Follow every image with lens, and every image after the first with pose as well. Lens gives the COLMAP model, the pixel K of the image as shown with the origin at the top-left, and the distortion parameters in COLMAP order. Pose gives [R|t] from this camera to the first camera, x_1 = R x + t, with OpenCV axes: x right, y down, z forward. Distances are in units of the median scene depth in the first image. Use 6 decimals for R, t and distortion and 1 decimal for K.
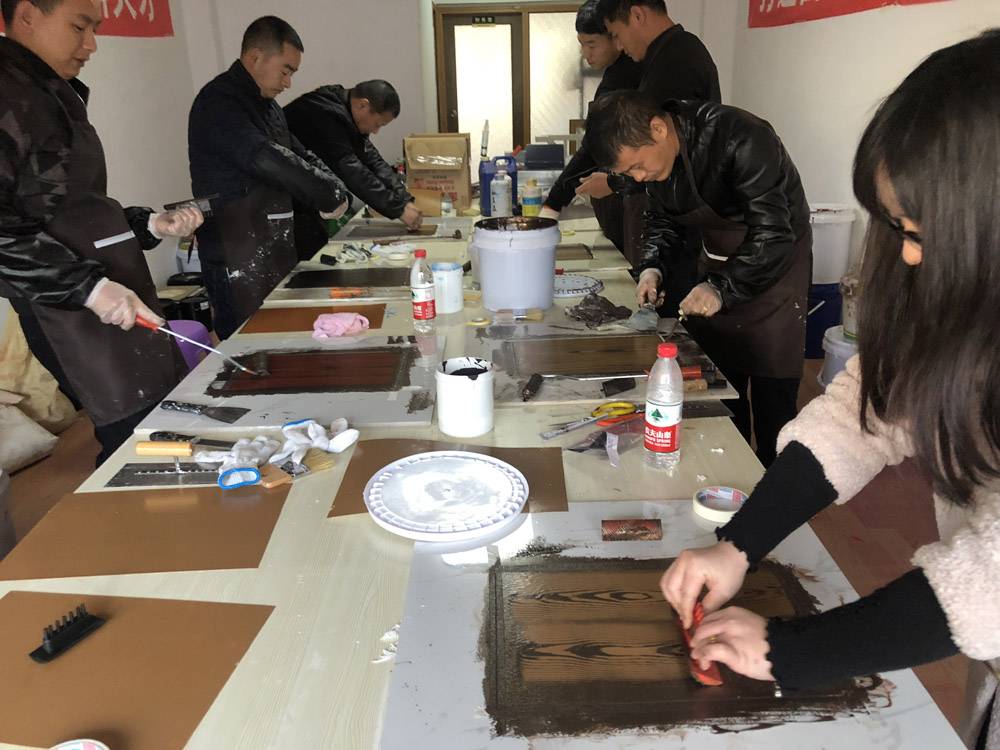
lens RADIAL K [[819.0, 0, 510.0], [0, 819.0, 373.0], [0, 0, 1]] dist [0.036255, -0.046552]
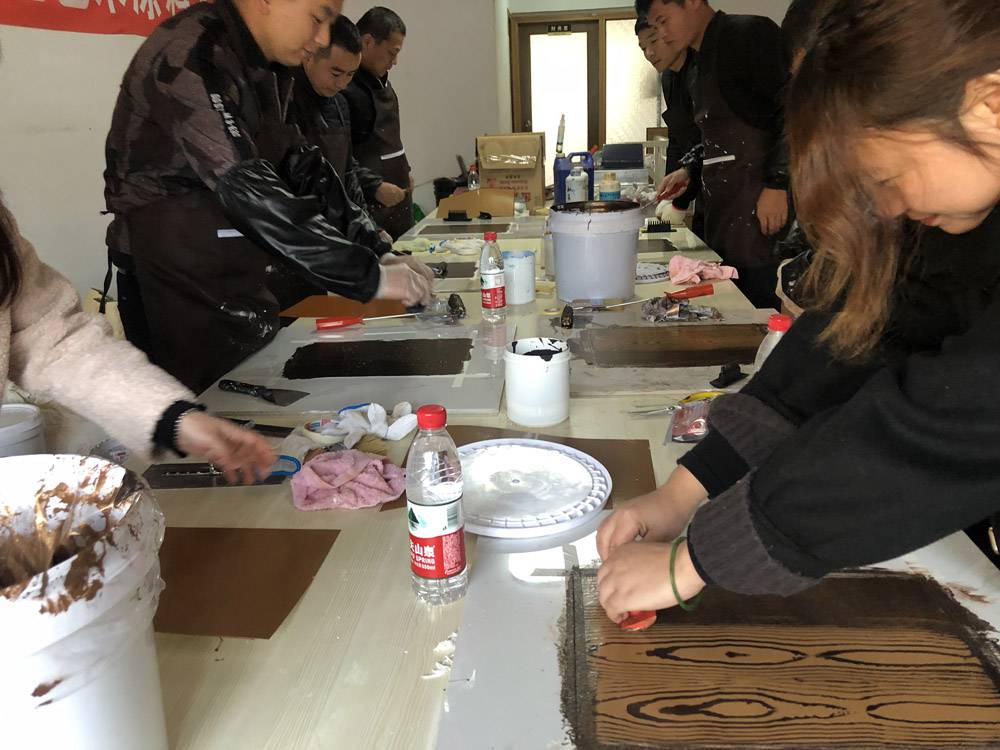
lens RADIAL K [[819.0, 0, 497.3], [0, 819.0, 368.8], [0, 0, 1]] dist [0.036255, -0.046552]
pose [[0.994848, 0.013198, -0.100511, -0.006774], [-0.016162, 0.999456, -0.028737, 0.029710], [0.100077, 0.030213, 0.994521, 0.081870]]
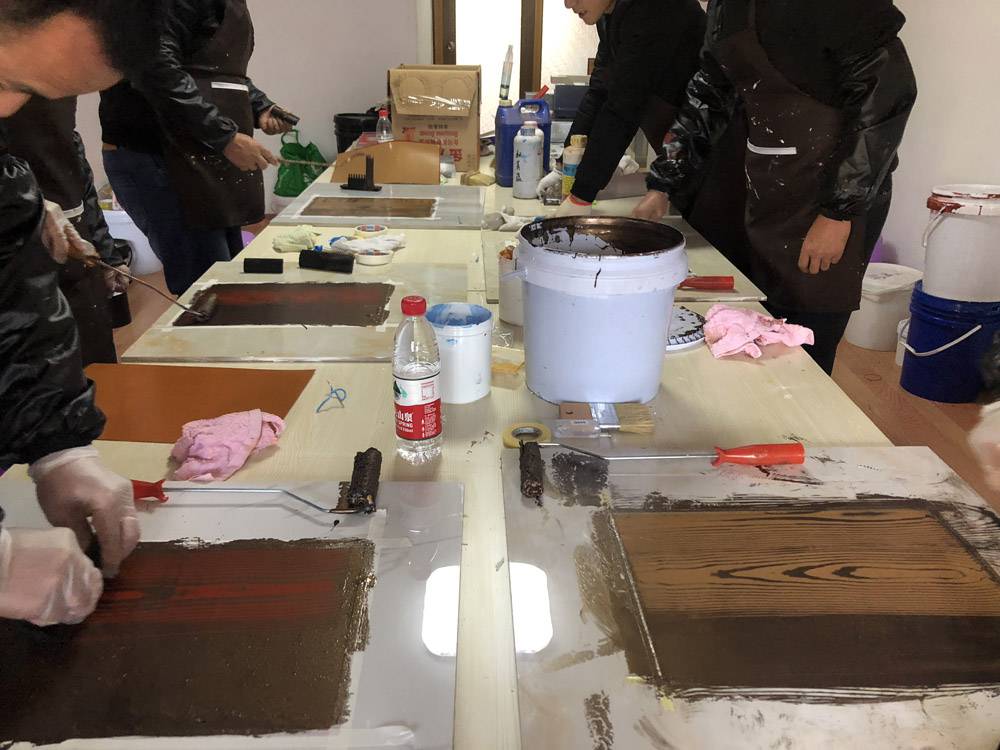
lens RADIAL K [[819.0, 0, 502.7], [0, 819.0, 363.3], [0, 0, 1]] dist [0.036255, -0.046552]
pose [[0.999392, 0.031491, 0.014956, -0.063291], [-0.032227, 0.998138, 0.051797, -0.135390], [-0.013297, -0.052247, 0.998546, 0.518047]]
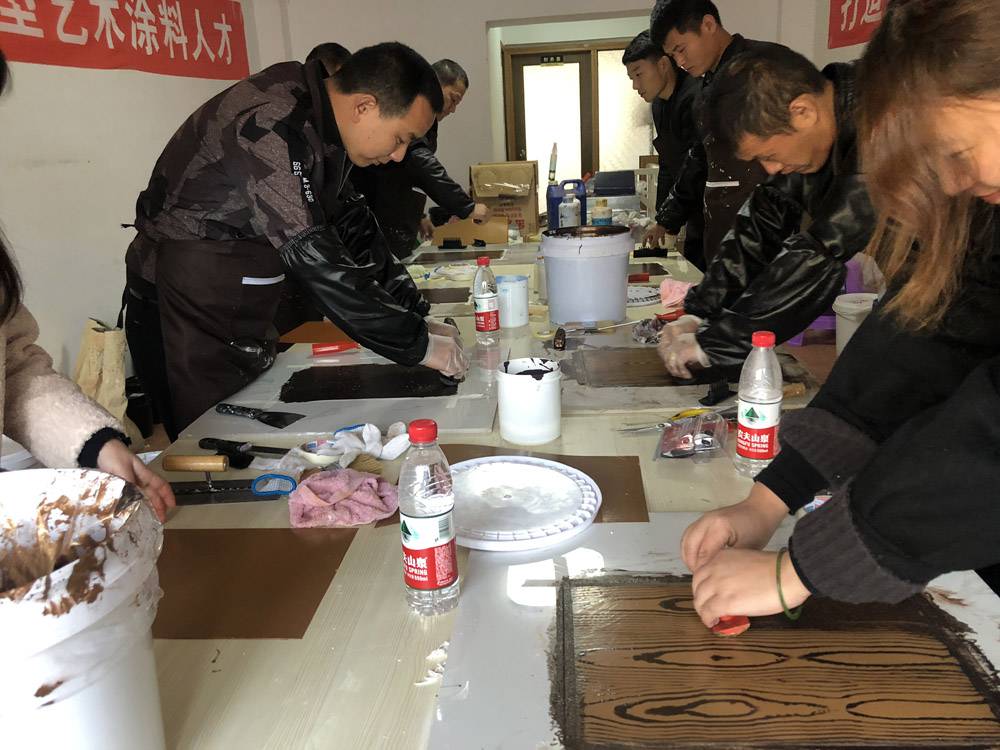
lens RADIAL K [[819.0, 0, 498.8], [0, 819.0, 376.1], [0, 0, 1]] dist [0.036255, -0.046552]
pose [[0.995311, -0.000782, -0.096727, -0.000910], [-0.004529, 0.998494, -0.054680, 0.036851], [0.096624, 0.054861, 0.993808, 0.070755]]
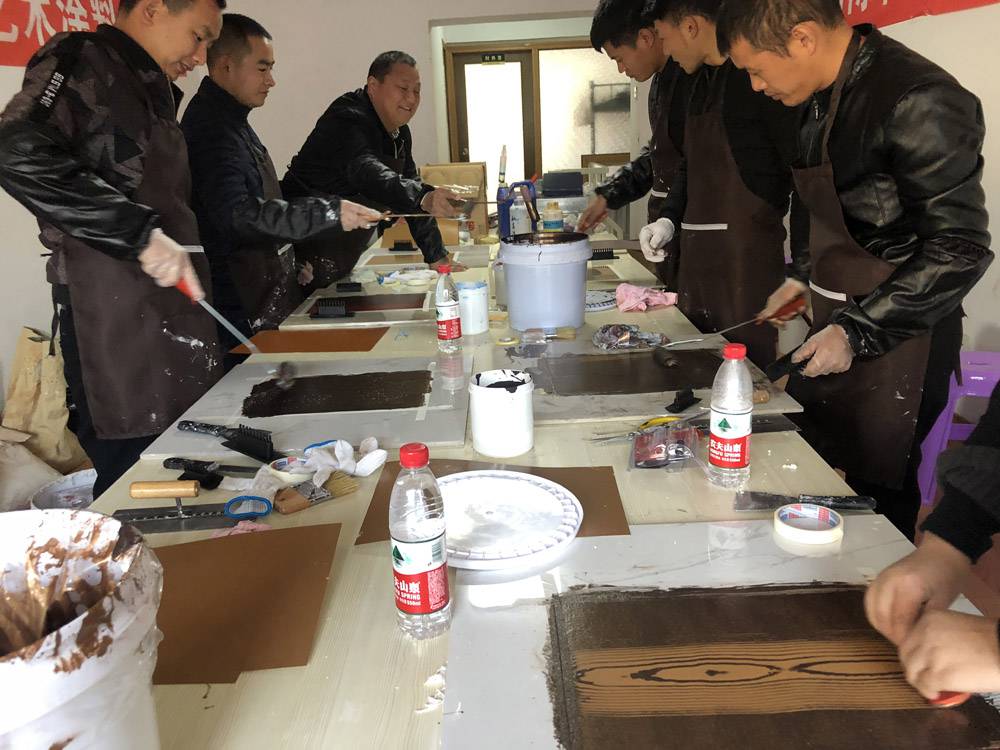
lens RADIAL K [[819.0, 0, 501.0], [0, 819.0, 376.3], [0, 0, 1]] dist [0.036255, -0.046552]
pose [[0.999569, -0.018017, -0.023166, -0.024470], [0.016863, 0.998653, -0.049067, 0.023710], [0.024019, 0.048655, 0.998527, 0.067743]]
